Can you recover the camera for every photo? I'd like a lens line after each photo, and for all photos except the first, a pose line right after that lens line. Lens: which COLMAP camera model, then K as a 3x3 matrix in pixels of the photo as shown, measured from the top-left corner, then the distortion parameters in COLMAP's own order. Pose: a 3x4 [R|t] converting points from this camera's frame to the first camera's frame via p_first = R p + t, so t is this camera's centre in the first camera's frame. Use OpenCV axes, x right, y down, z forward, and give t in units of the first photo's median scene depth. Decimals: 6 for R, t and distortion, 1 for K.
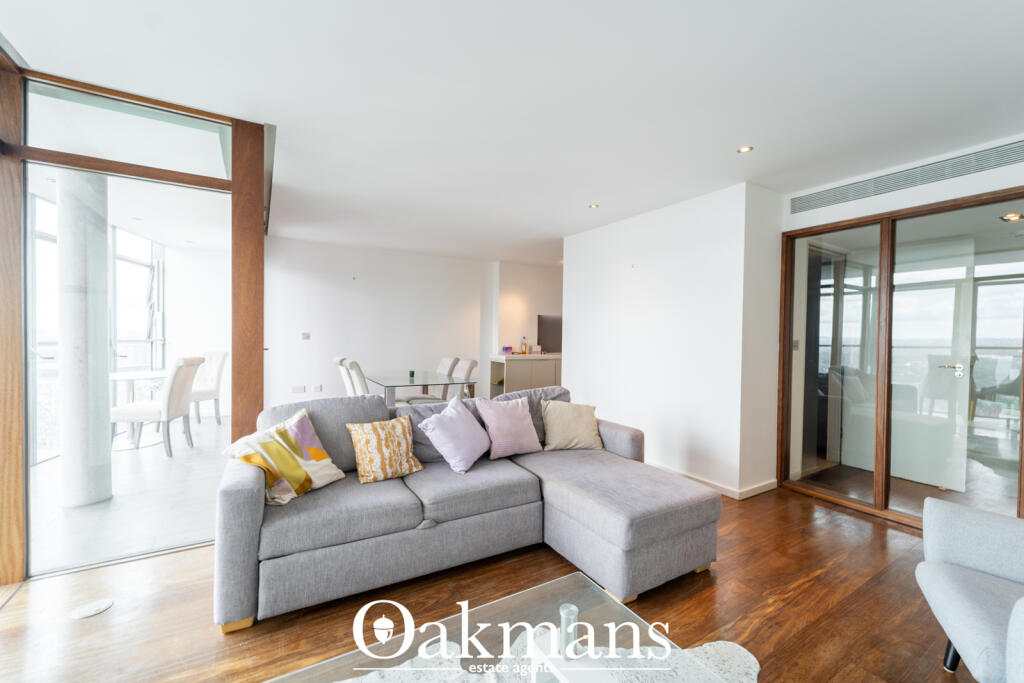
lens RADIAL K [[419.9, 0, 512.4], [0, 419.9, 340.9], [0, 0, 1]] dist [0.004526, -0.001670]
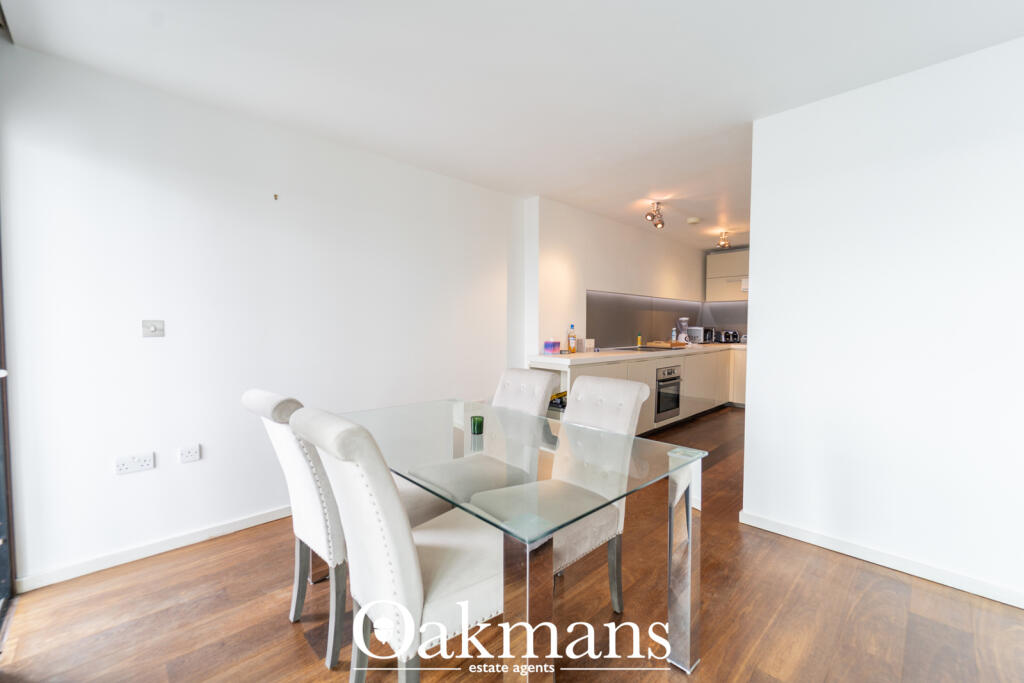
lens RADIAL K [[419.9, 0, 511.1], [0, 419.9, 340.3], [0, 0, 1]] dist [0.004526, -0.001670]
pose [[0.977623, -0.029104, 0.208339, -0.193124], [0.027326, 0.999561, 0.011408, 0.003487], [-0.208580, -0.005460, 0.977990, 0.428924]]
